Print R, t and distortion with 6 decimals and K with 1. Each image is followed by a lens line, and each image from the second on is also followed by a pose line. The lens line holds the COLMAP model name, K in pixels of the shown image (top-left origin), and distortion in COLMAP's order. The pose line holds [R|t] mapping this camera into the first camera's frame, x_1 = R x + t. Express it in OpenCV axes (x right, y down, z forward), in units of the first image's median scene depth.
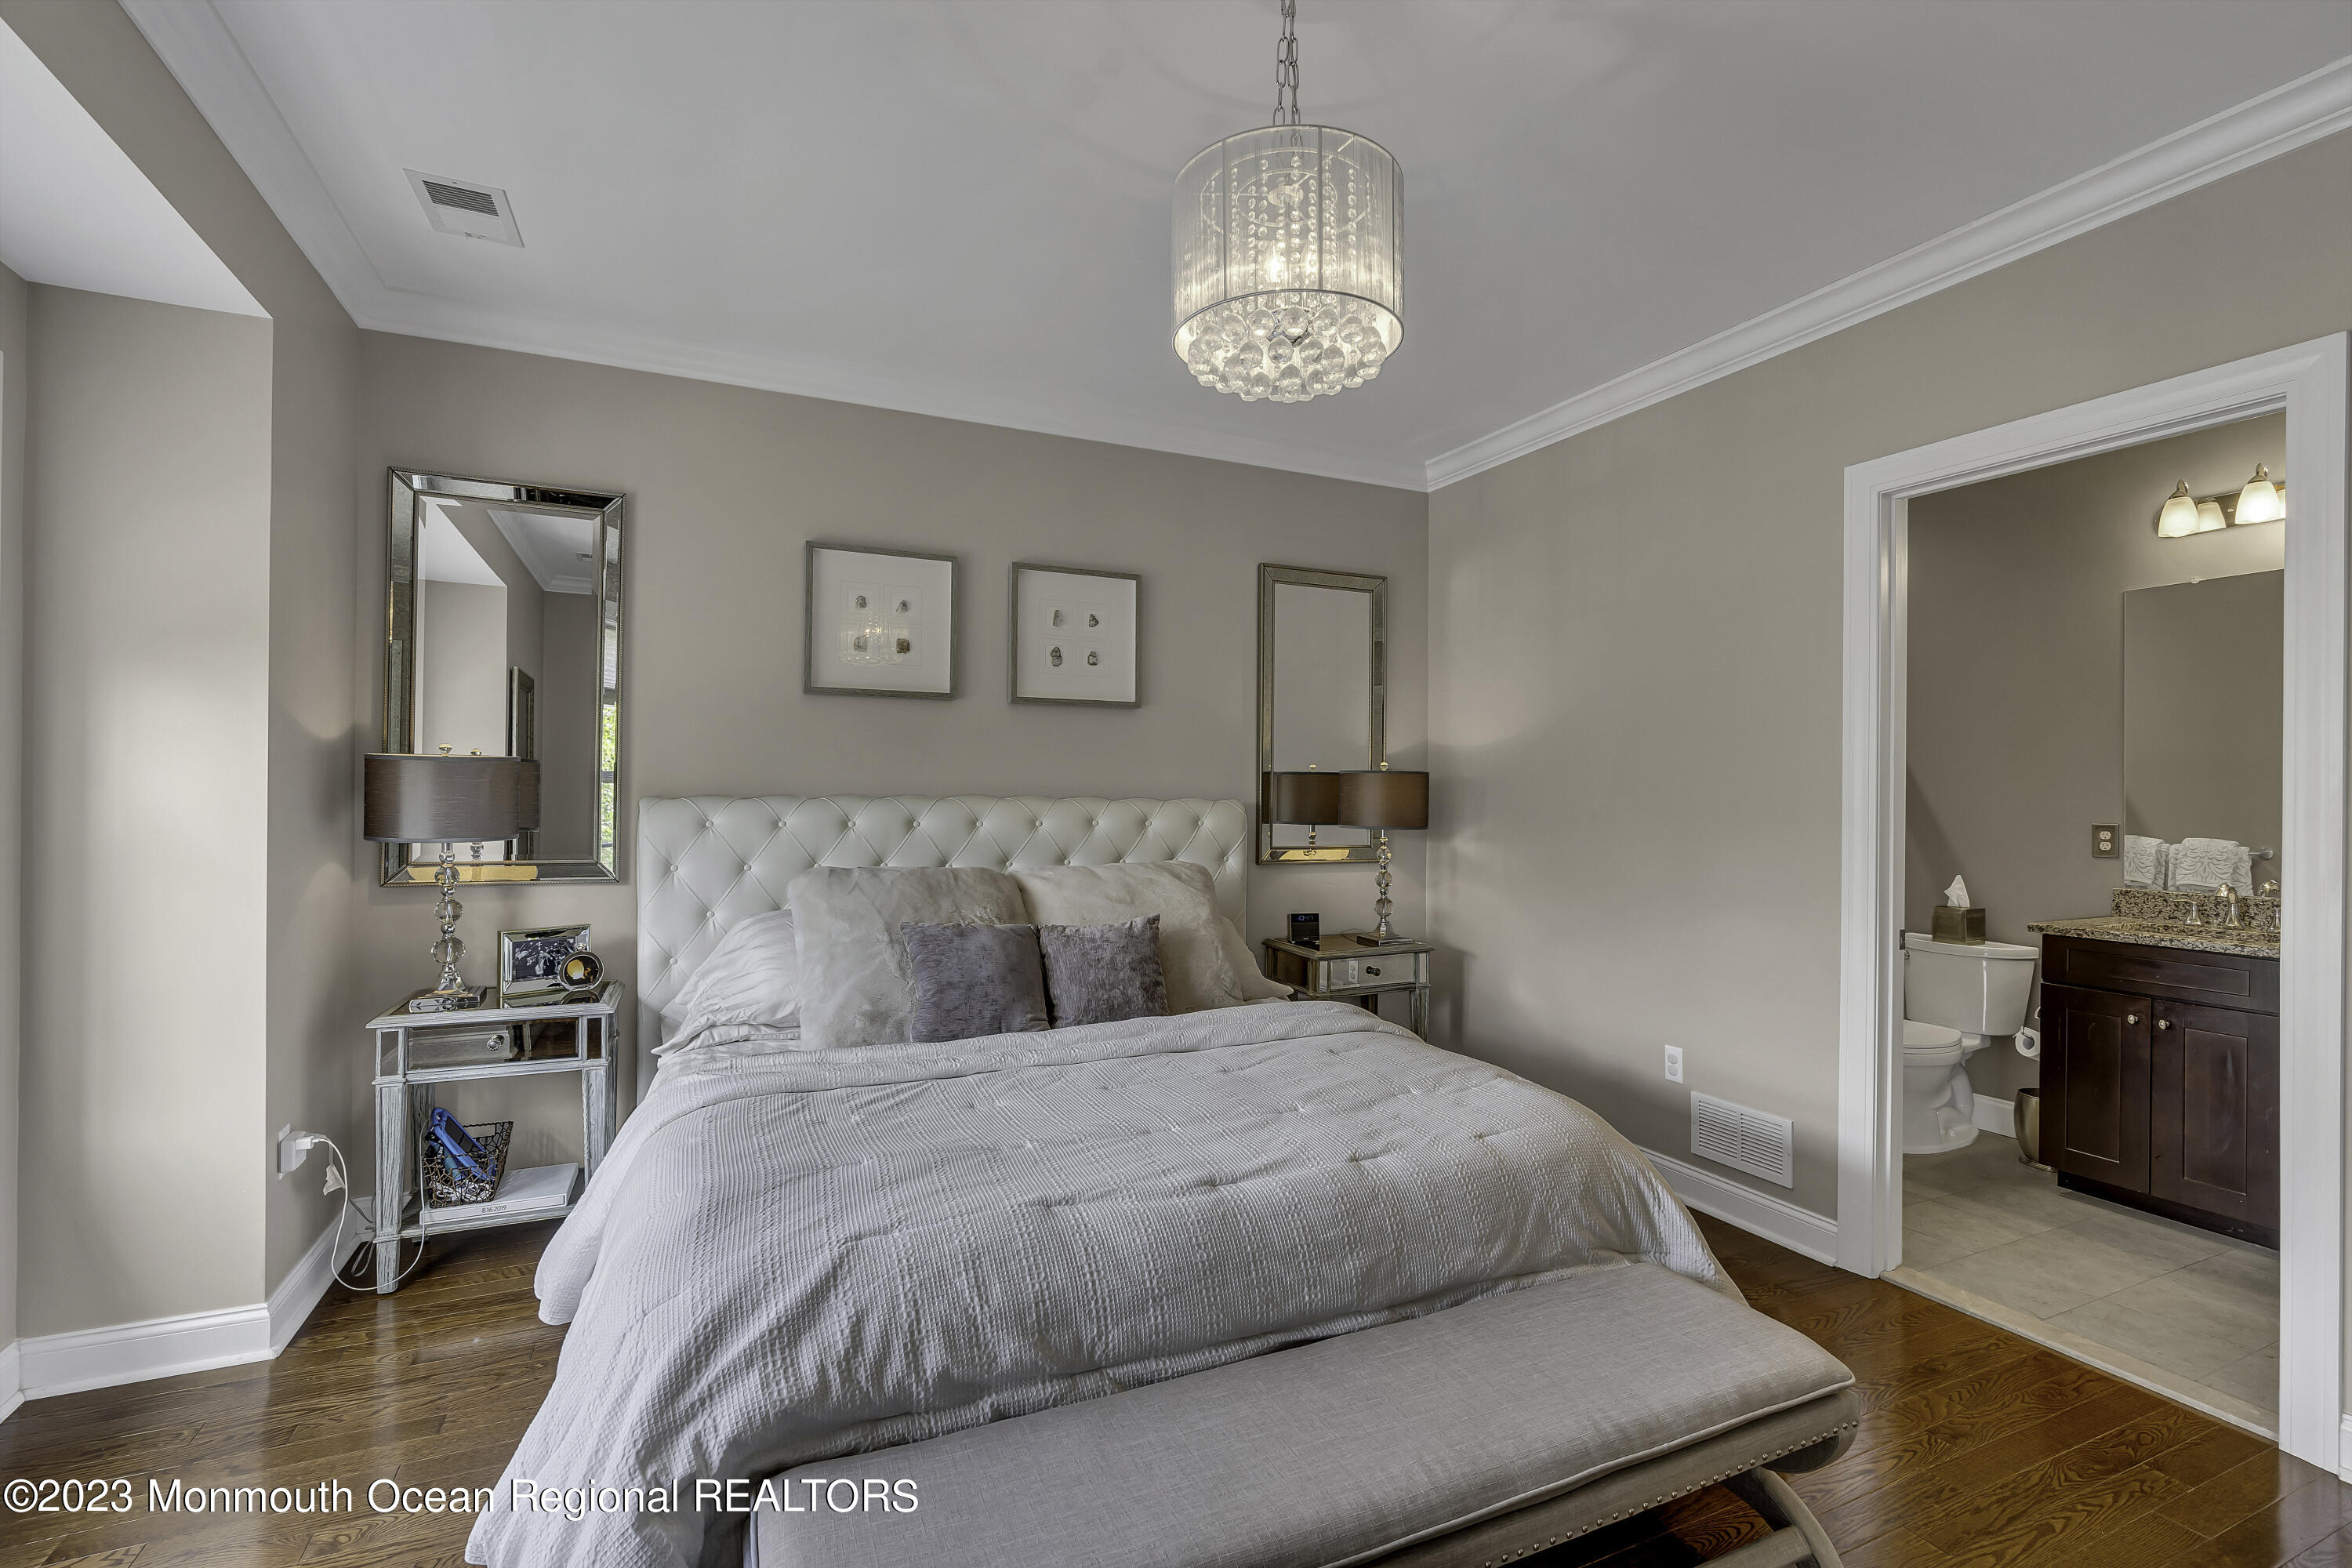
lens RADIAL K [[1075.0, 0, 1185.8], [0, 1075.0, 781.4], [0, 0, 1]] dist [0.000142, 0.000619]
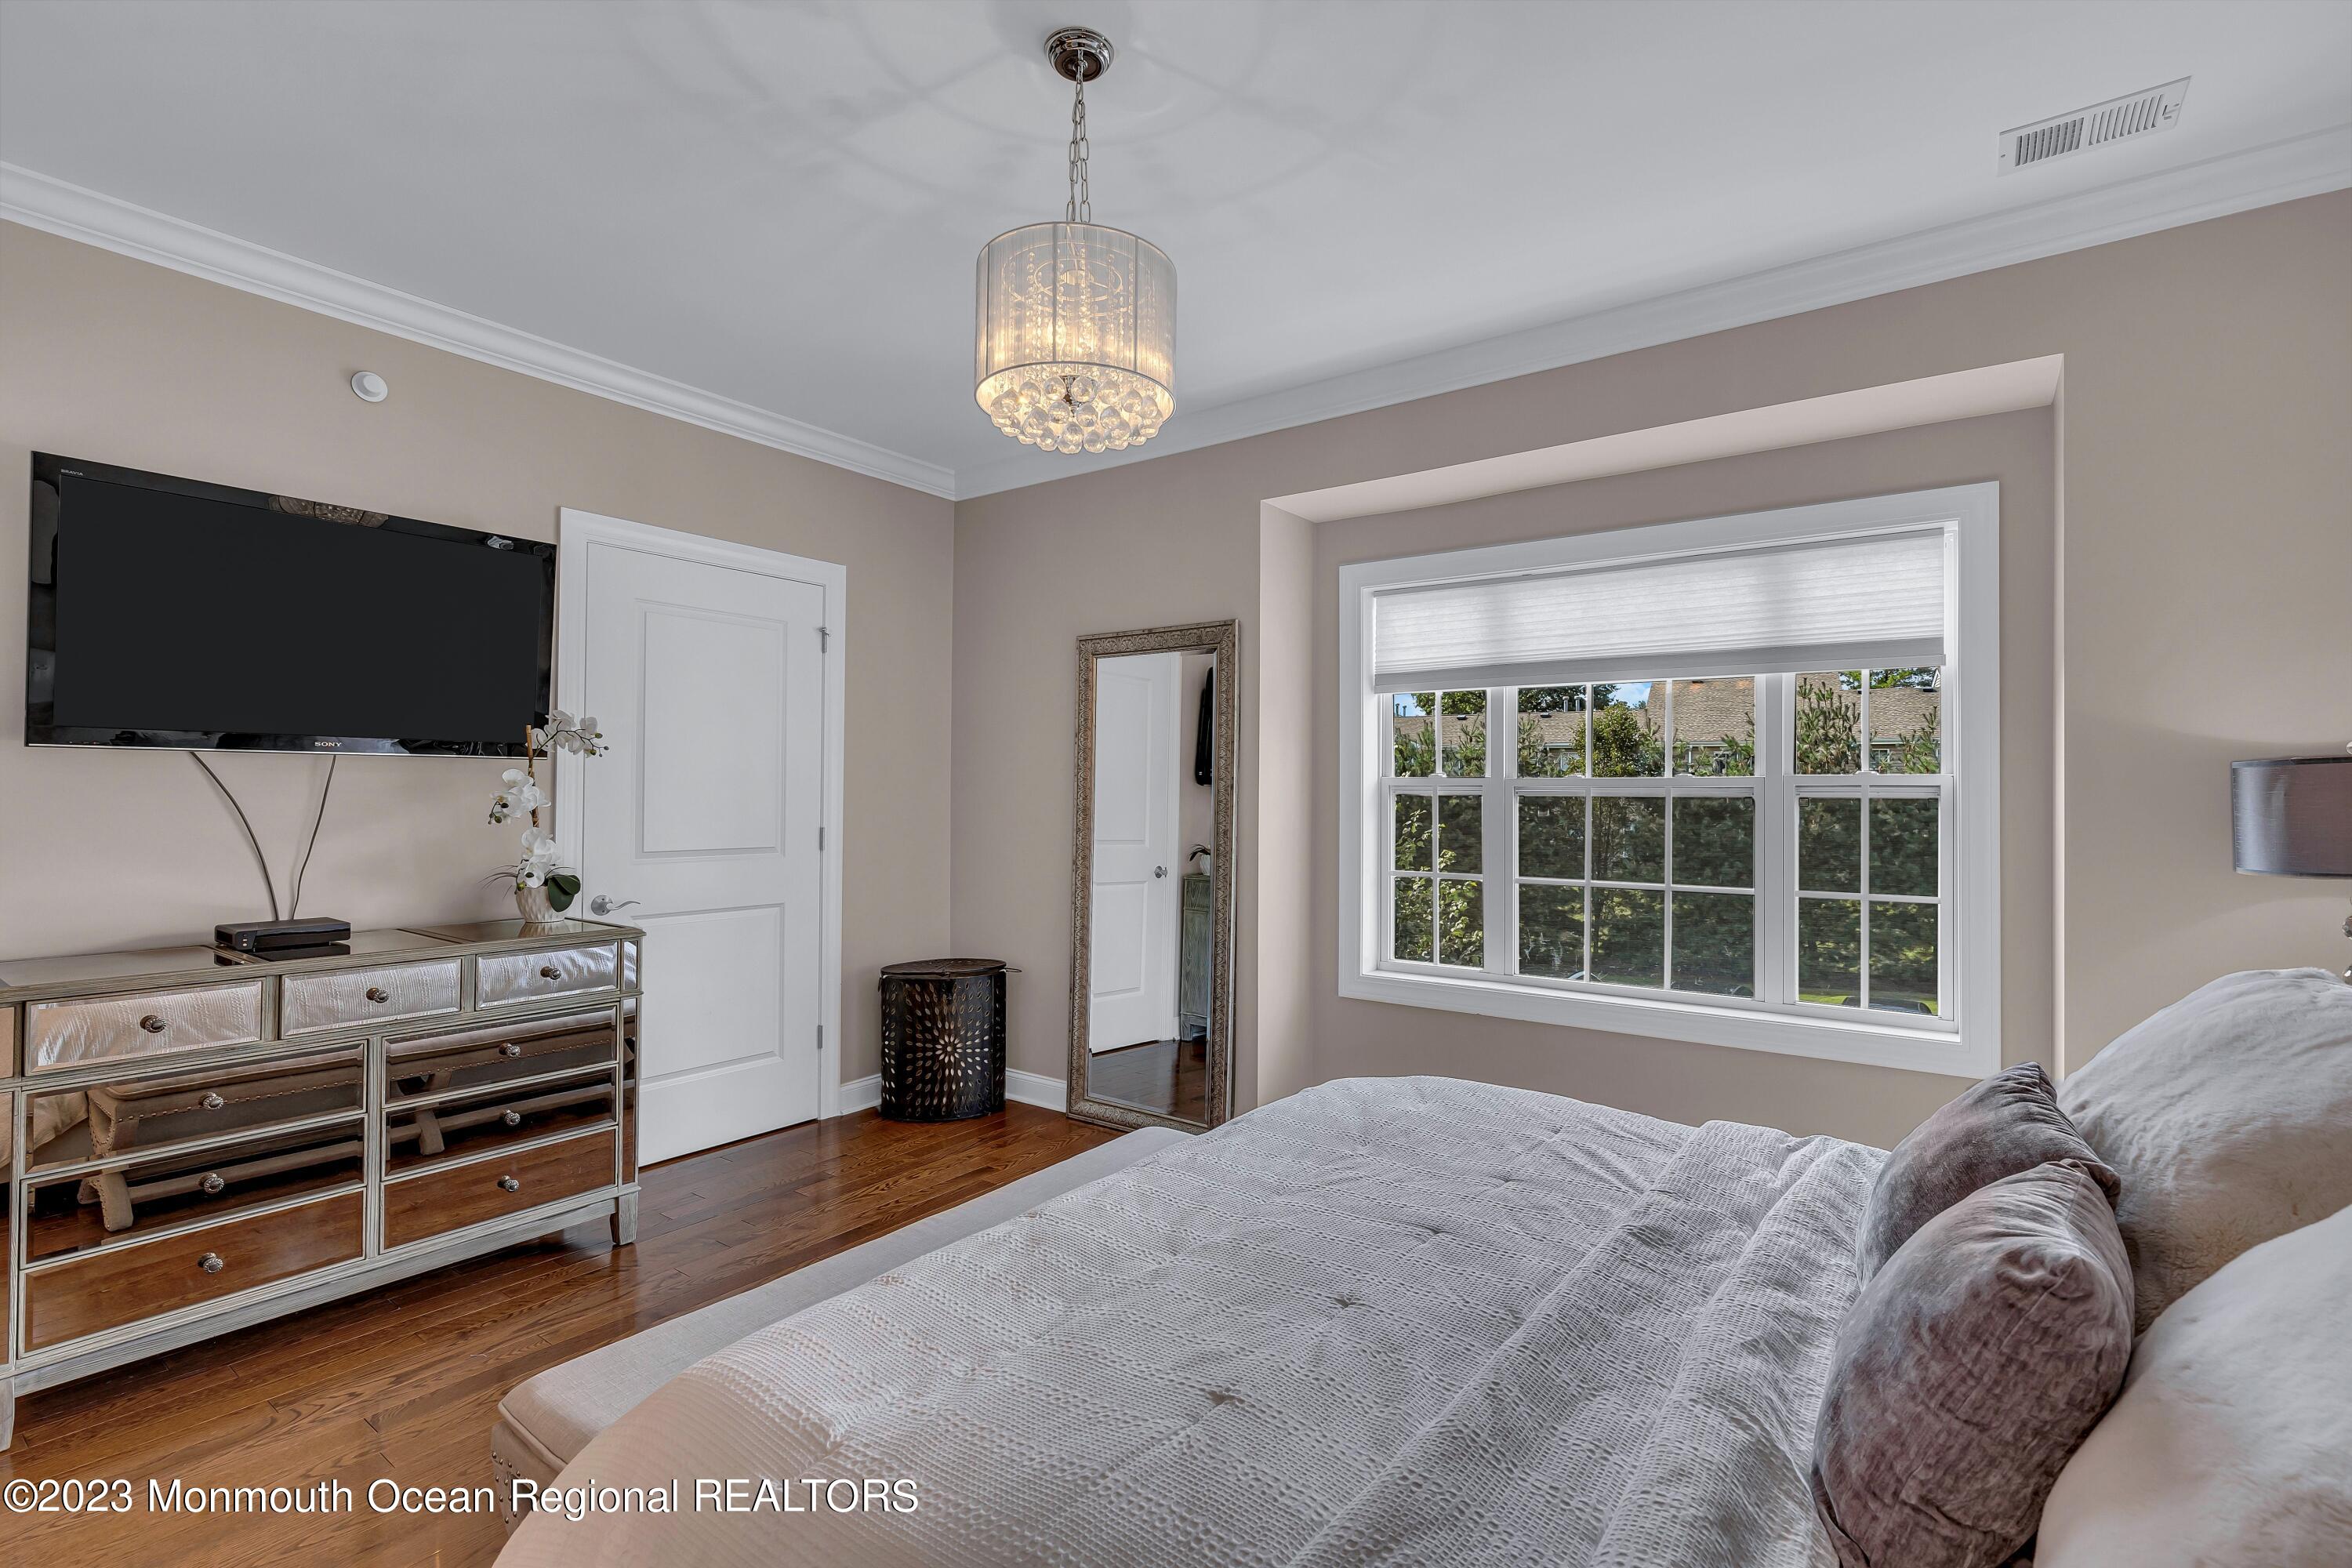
lens RADIAL K [[1054.2, 0, 1180.4], [0, 1054.2, 793.6], [0, 0, 1]] dist [0.001283, 0.000219]
pose [[-0.883497, -0.024561, -0.467792, 0.394510], [-0.019644, 0.999689, -0.015387, 0.026738], [0.468025, -0.004405, -0.883704, 1.558314]]
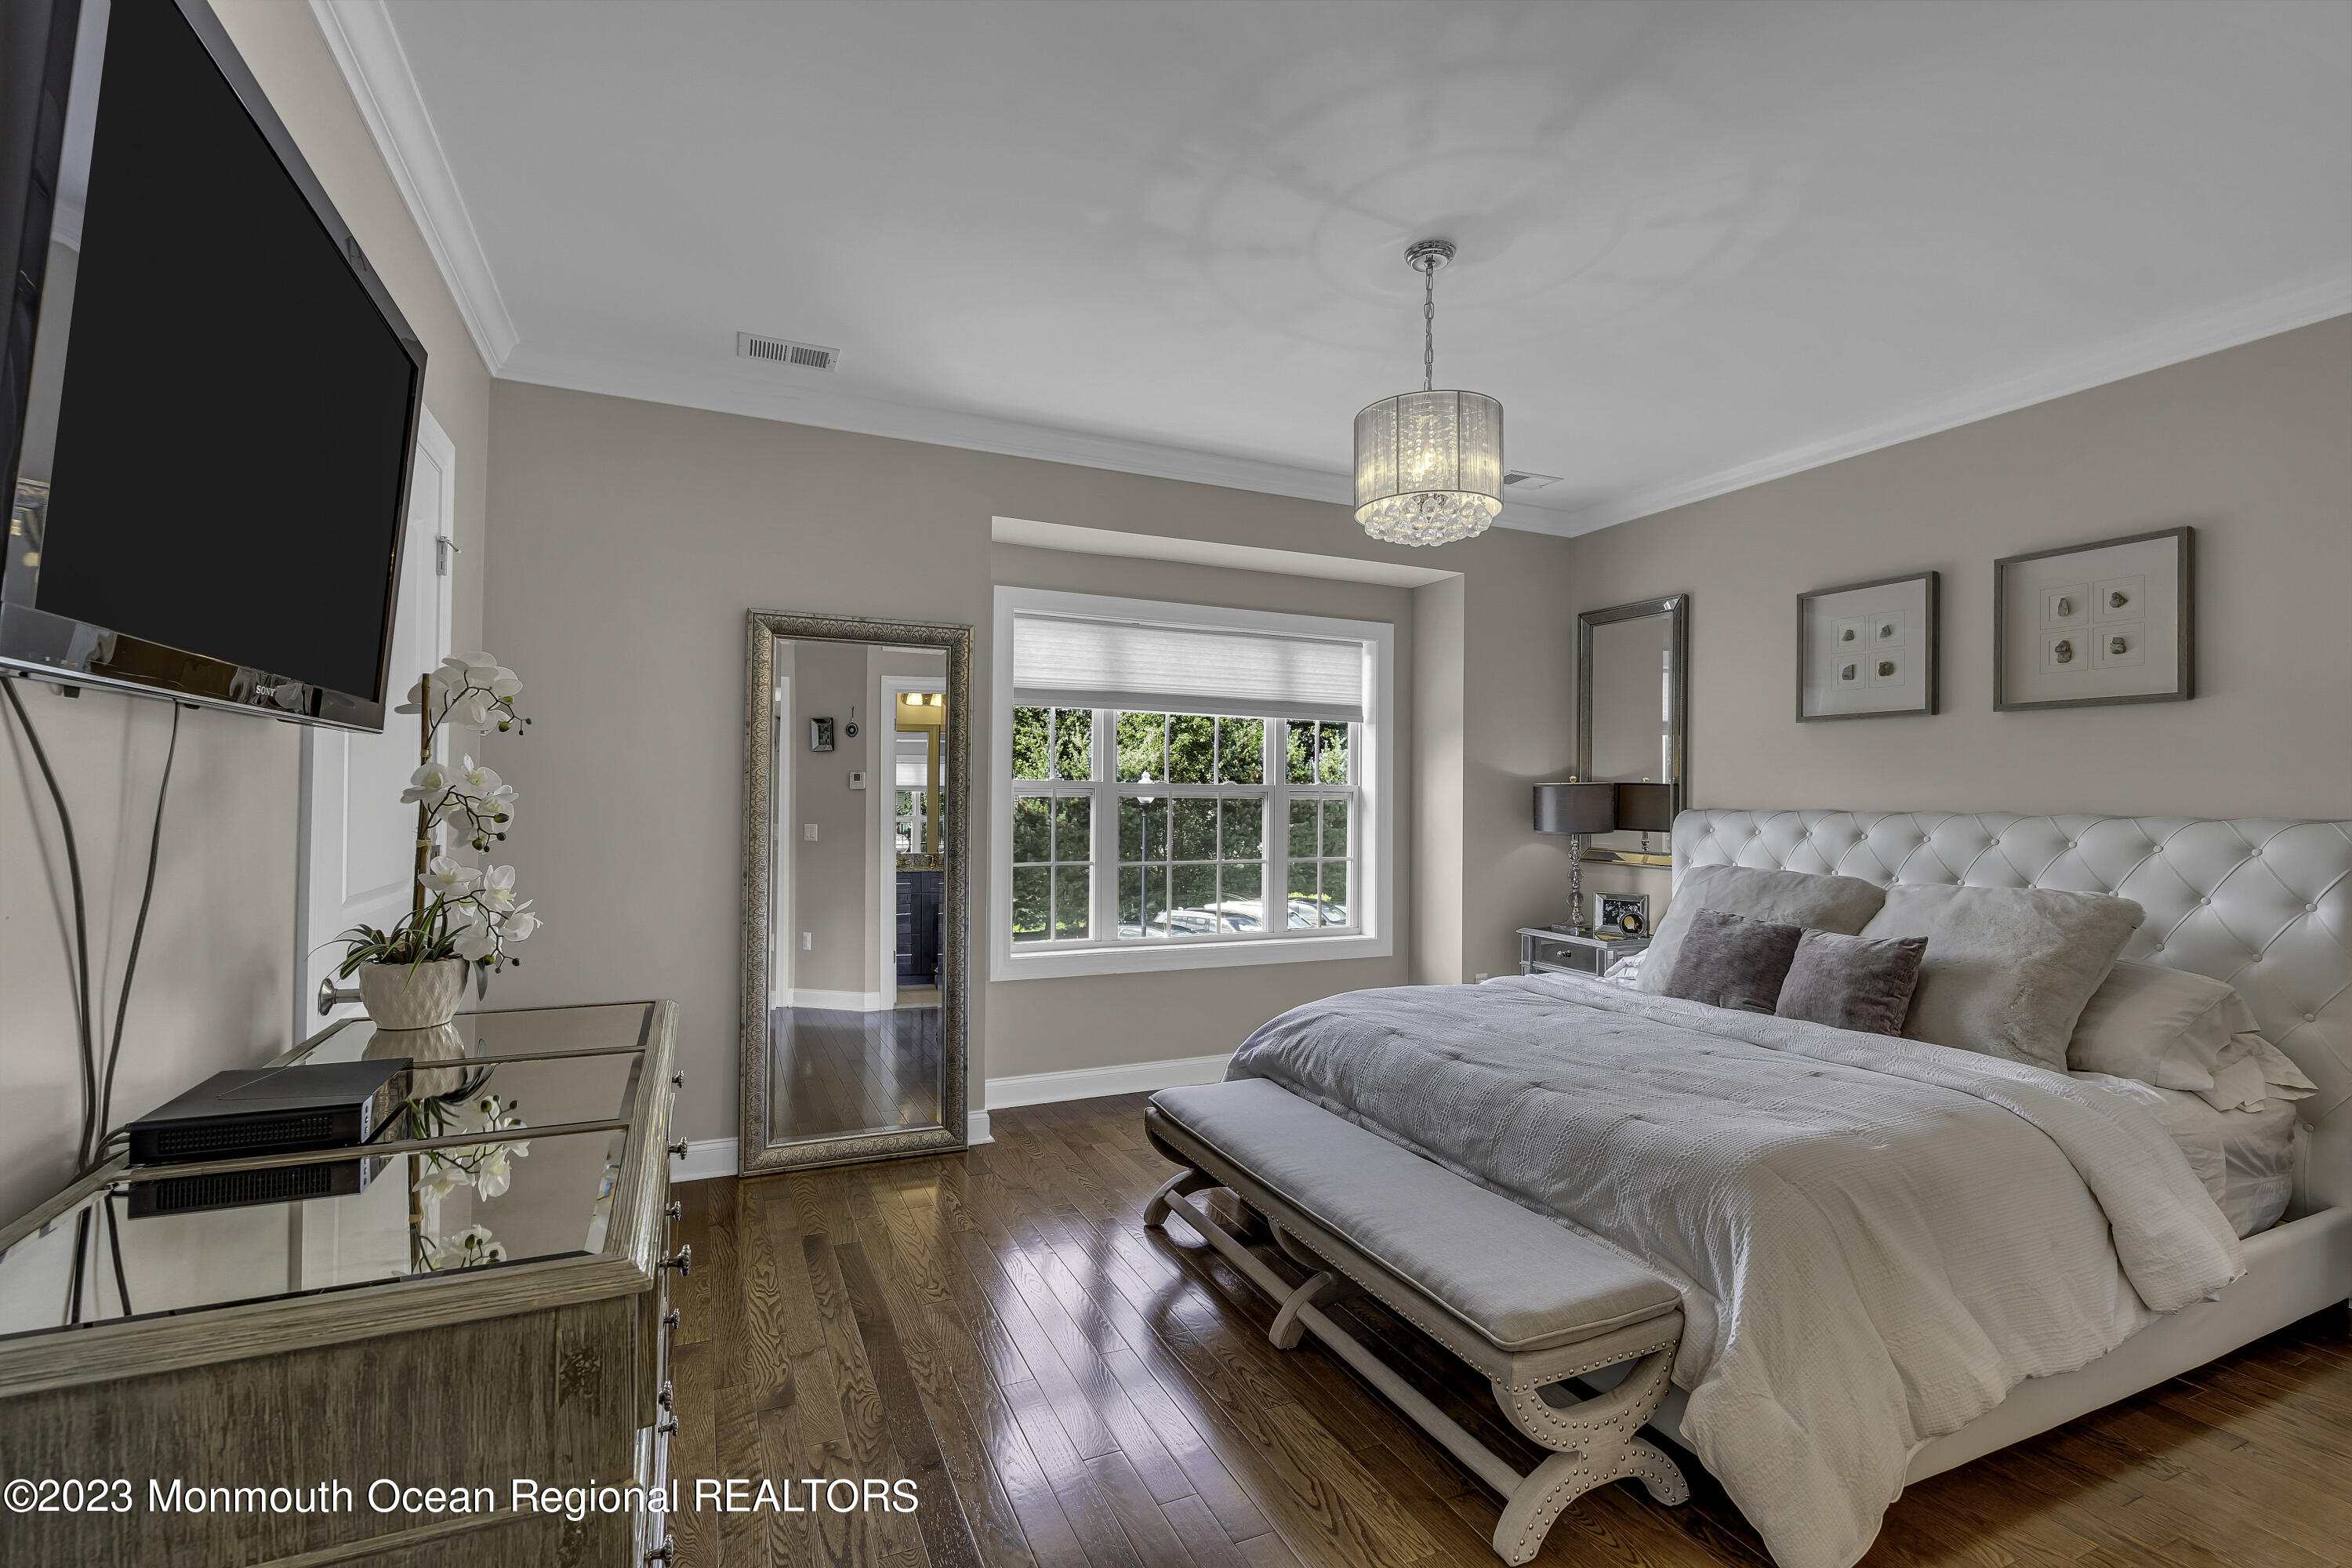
lens RADIAL K [[1054.2, 0, 1180.4], [0, 1054.2, 793.6], [0, 0, 1]] dist [0.001283, 0.000219]
pose [[-0.011201, -0.012351, -0.999861, 1.229135], [-0.000793, 0.999924, -0.012343, 0.014725], [0.999937, 0.000655, -0.011210, 0.502421]]
